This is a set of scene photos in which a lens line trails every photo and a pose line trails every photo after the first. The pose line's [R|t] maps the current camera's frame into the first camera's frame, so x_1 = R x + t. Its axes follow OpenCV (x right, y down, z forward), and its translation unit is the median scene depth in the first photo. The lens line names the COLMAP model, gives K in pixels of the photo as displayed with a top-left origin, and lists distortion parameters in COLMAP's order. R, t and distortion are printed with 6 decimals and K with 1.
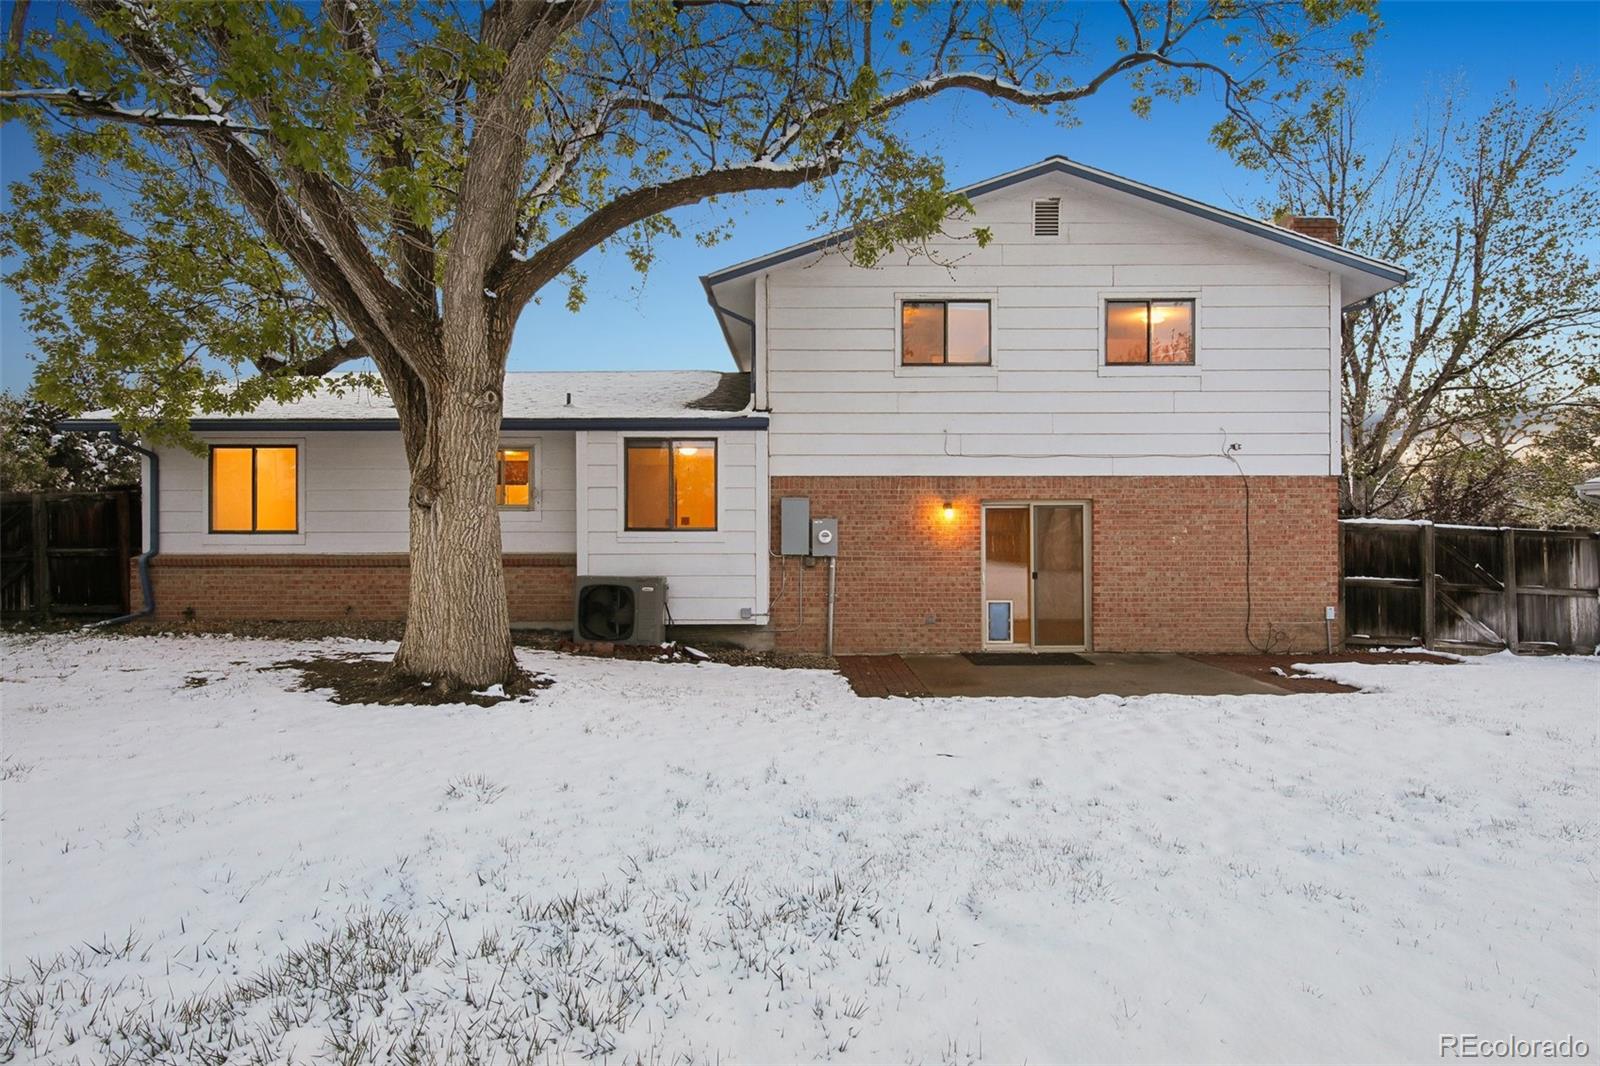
lens RADIAL K [[867.0, 0, 800.5], [0, 867.0, 524.5], [0, 0, 1]] dist [0.002816, 0.000111]
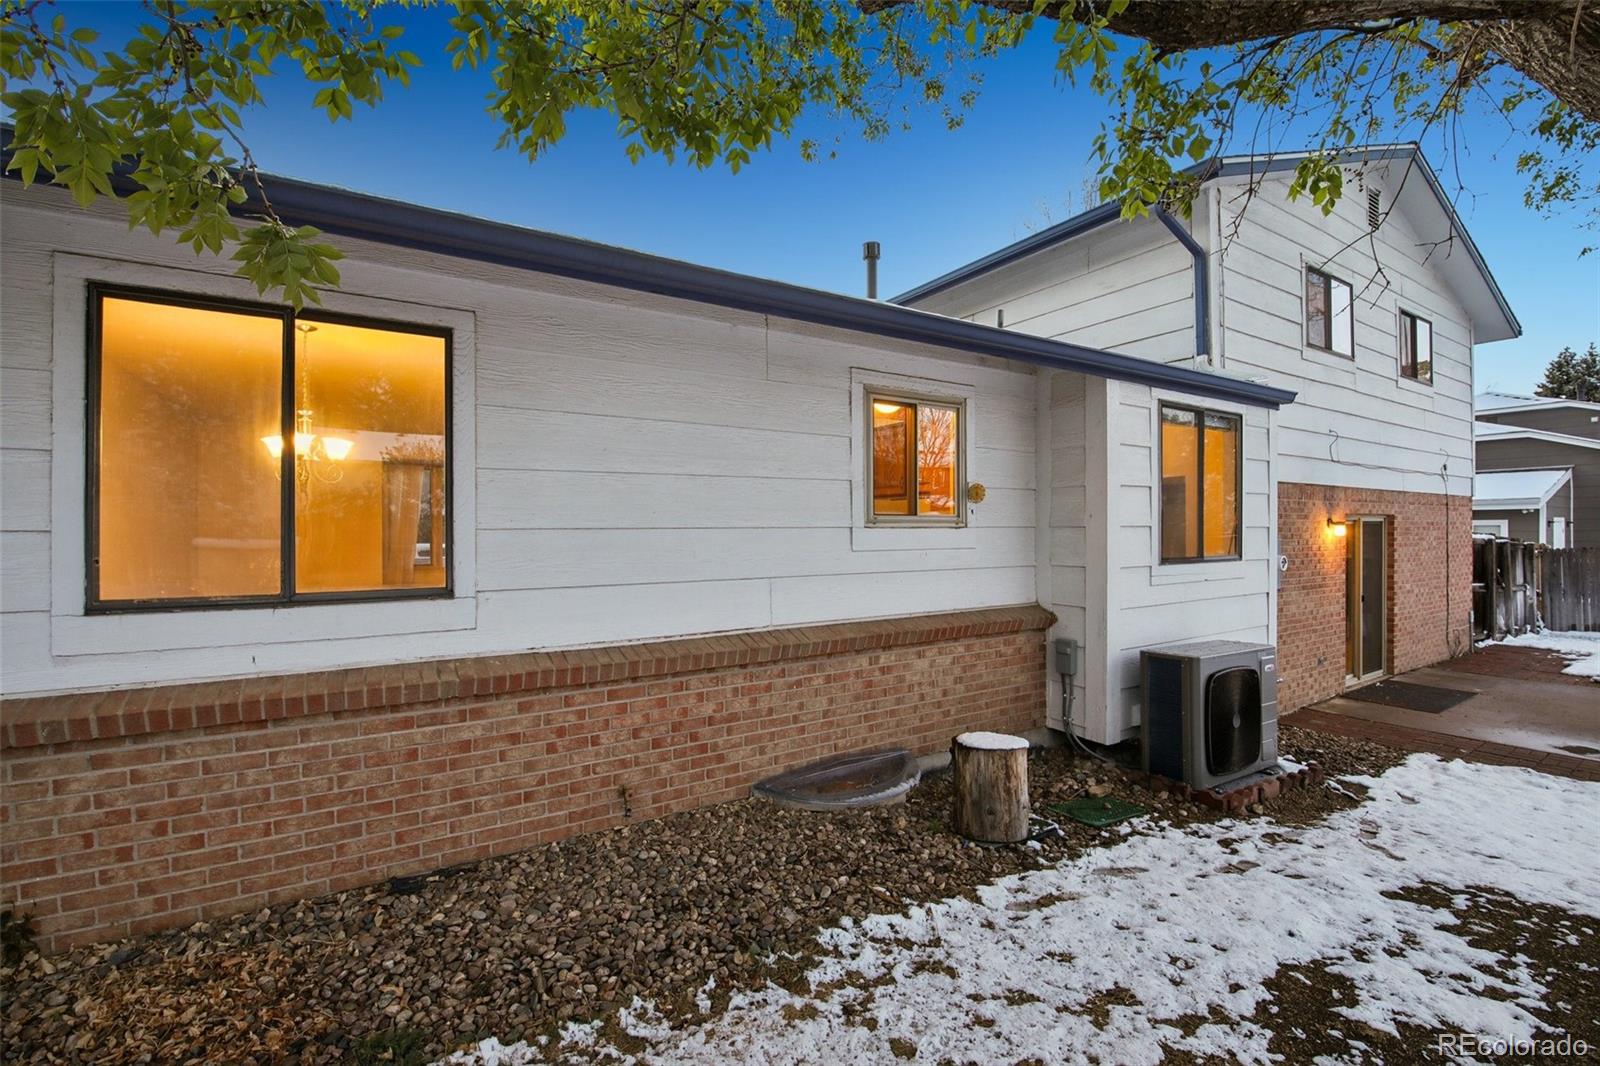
lens RADIAL K [[704.7, 0, 798.6], [0, 704.7, 529.8], [0, 0, 1]] dist [-0.013373, -0.000384]
pose [[0.836871, -0.002511, 0.547395, -0.627930], [0.004098, 0.999990, -0.001677, -0.014469], [-0.547386, 0.003647, 0.836873, 0.717913]]
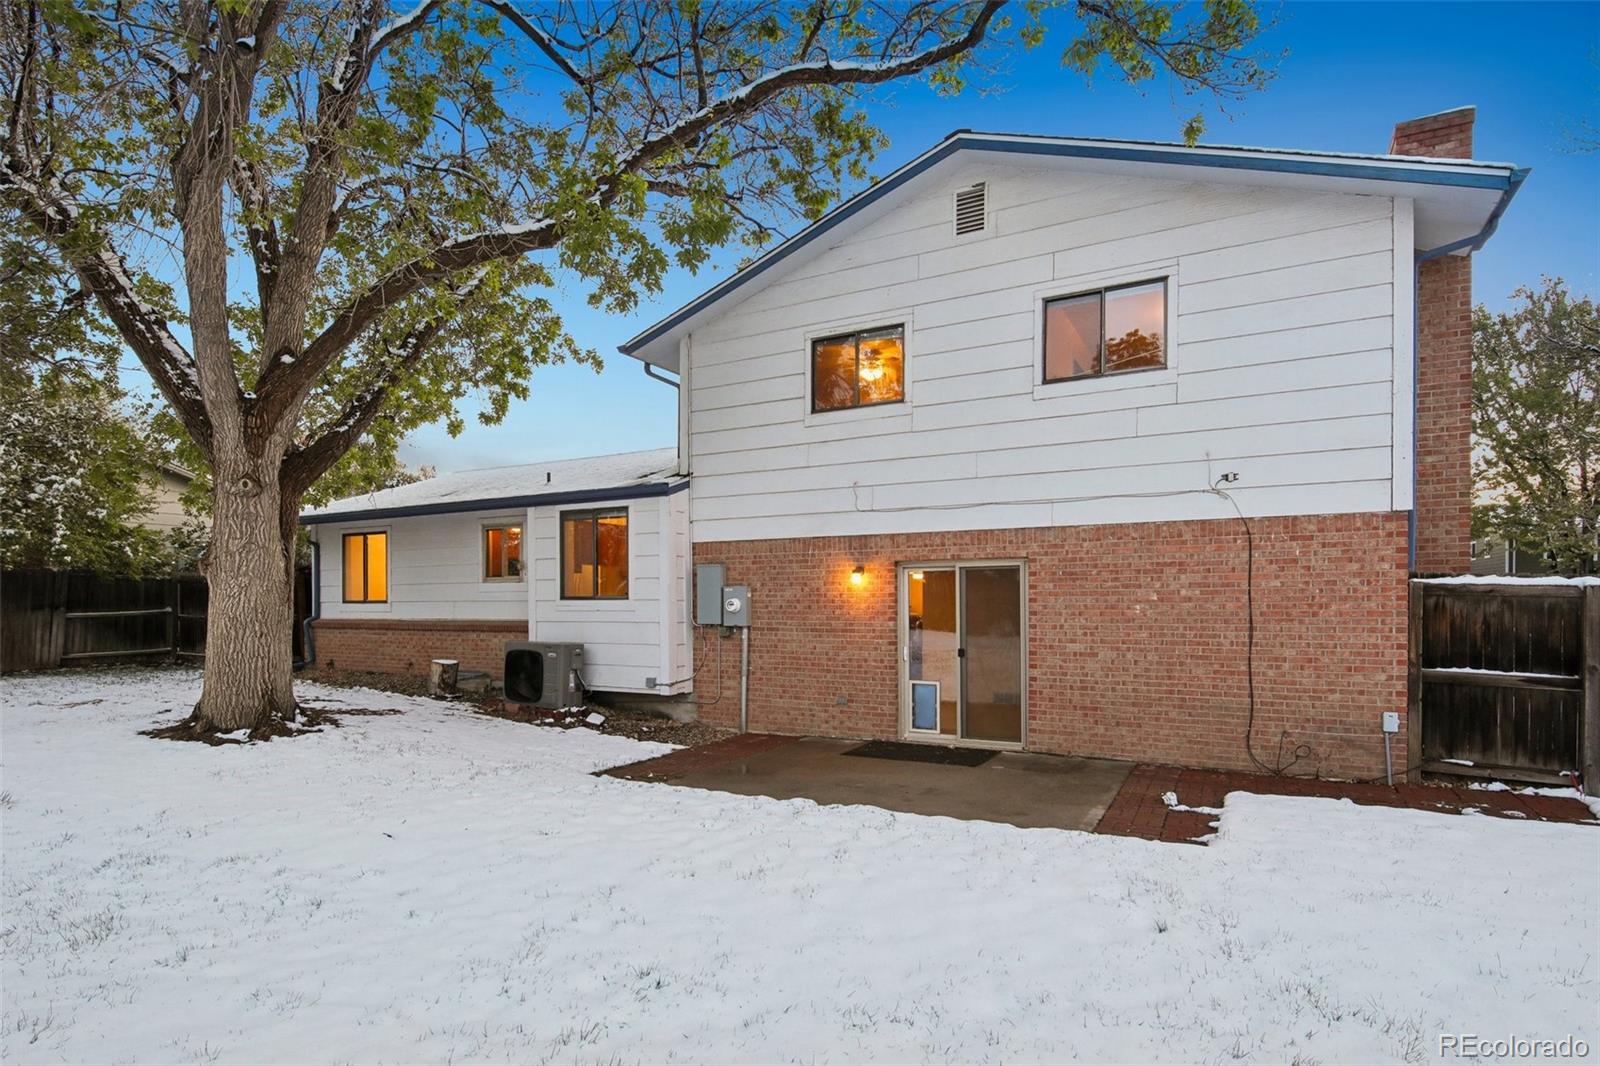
lens RADIAL K [[855.8, 0, 786.8], [0, 855.8, 607.3], [0, 0, 1]] dist [-0.002548, -0.001534]
pose [[0.872439, 0.000998, -0.488722, 0.525548], [0.005003, 0.999927, 0.010973, 0.006311], [0.488697, -0.012019, 0.872371, 0.218600]]
